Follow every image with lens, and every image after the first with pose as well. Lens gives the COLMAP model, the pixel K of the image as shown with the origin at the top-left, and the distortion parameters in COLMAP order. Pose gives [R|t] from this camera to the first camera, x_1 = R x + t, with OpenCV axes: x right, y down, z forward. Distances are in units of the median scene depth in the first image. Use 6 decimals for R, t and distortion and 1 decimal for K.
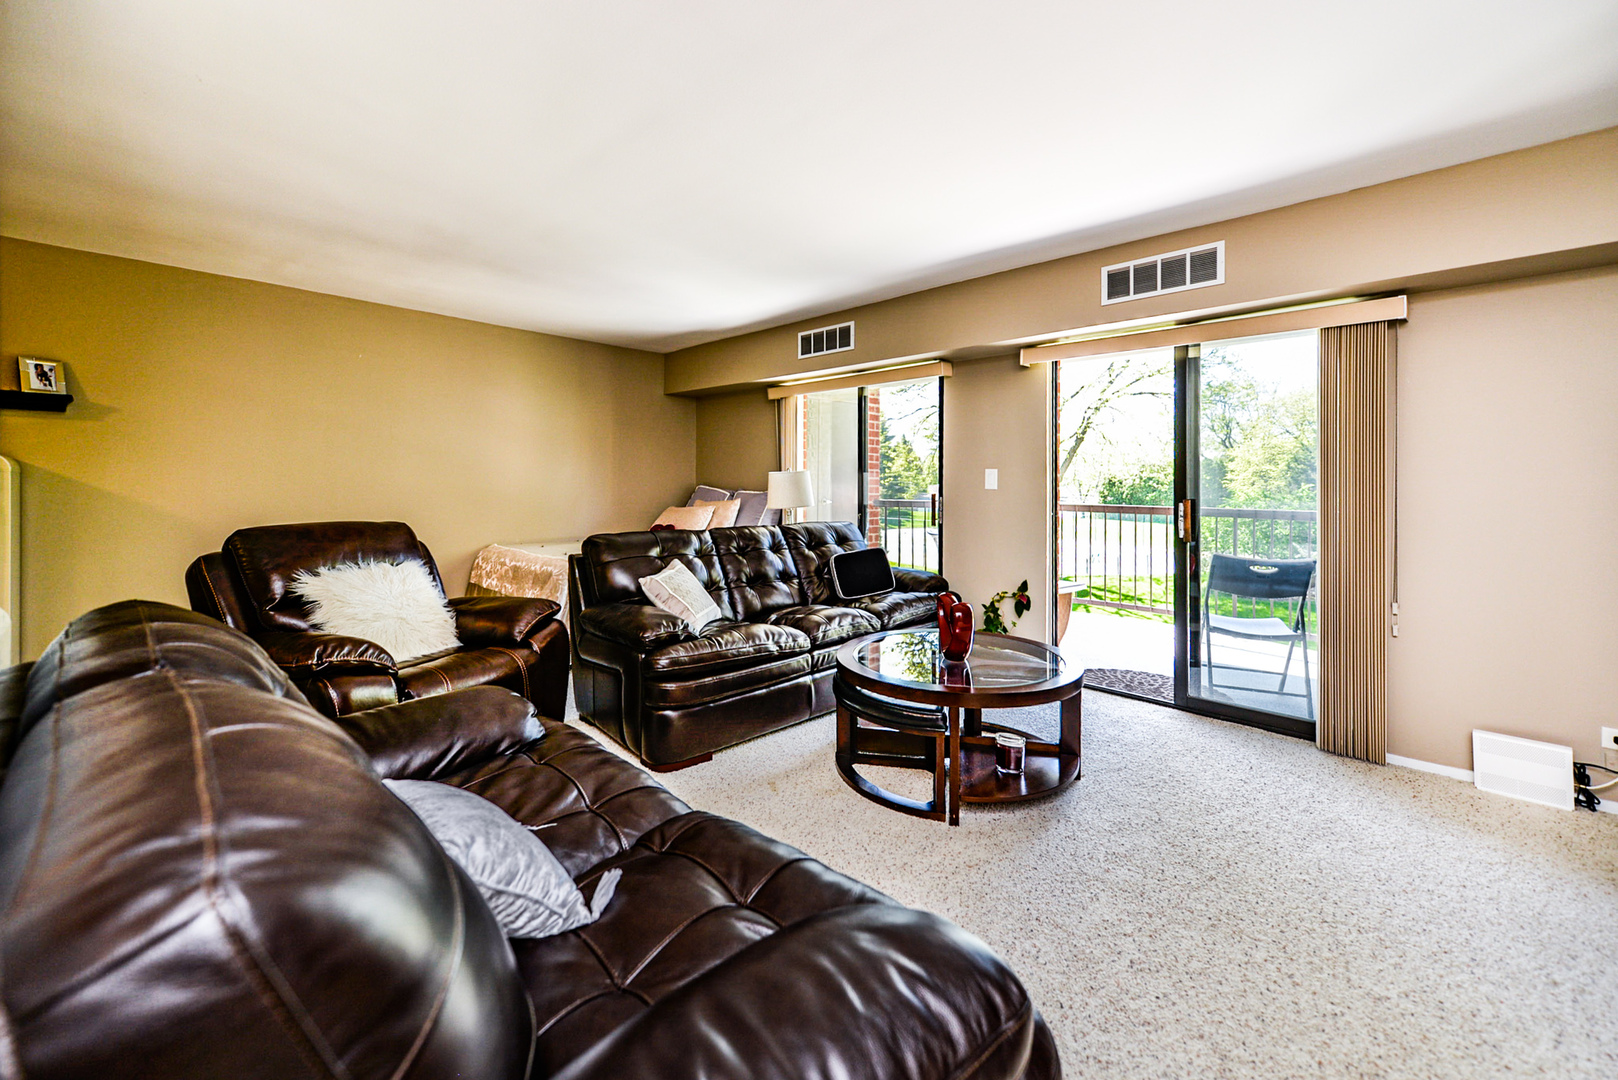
lens RADIAL K [[663.3, 0, 802.6], [0, 663.3, 452.9], [0, 0, 1]] dist [0.002660, 0.000567]
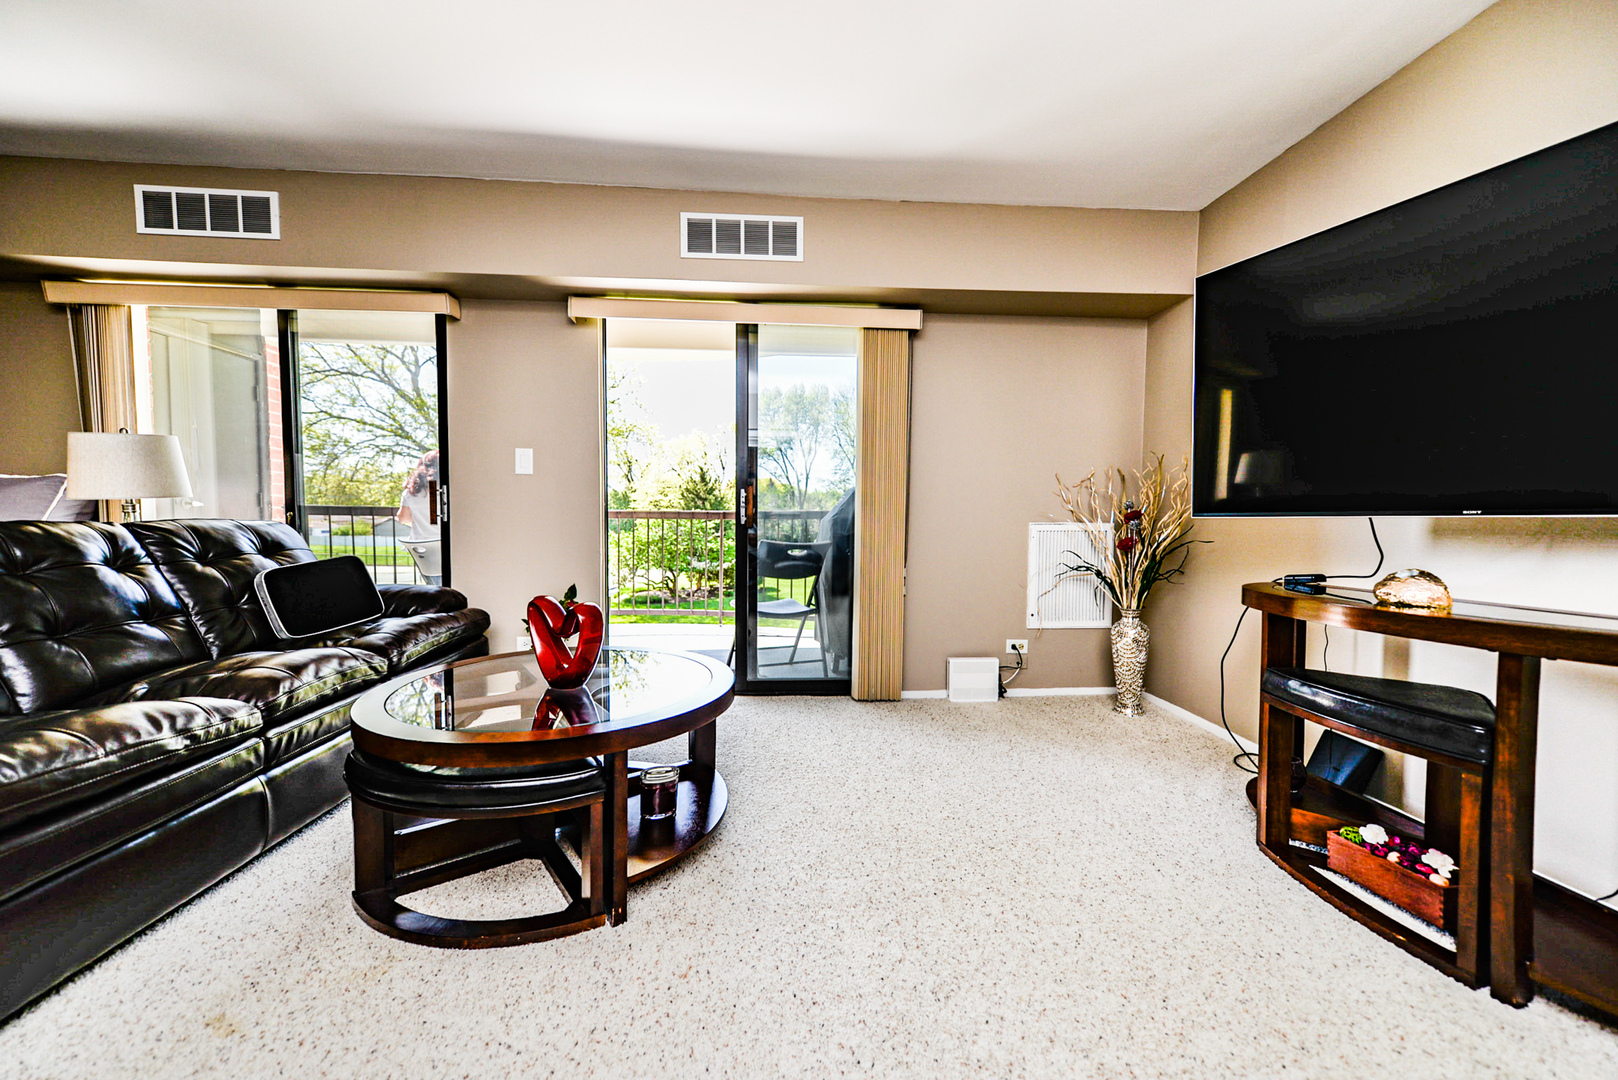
lens RADIAL K [[643.5, 0, 809.0], [0, 643.5, 540.0], [0, 0, 1]] dist [0.016058, 0.000156]
pose [[0.659649, -0.028218, 0.751044, -0.083138], [-0.037898, 0.996775, 0.070738, 0.080830], [-0.750618, -0.075125, 0.656452, 0.300271]]
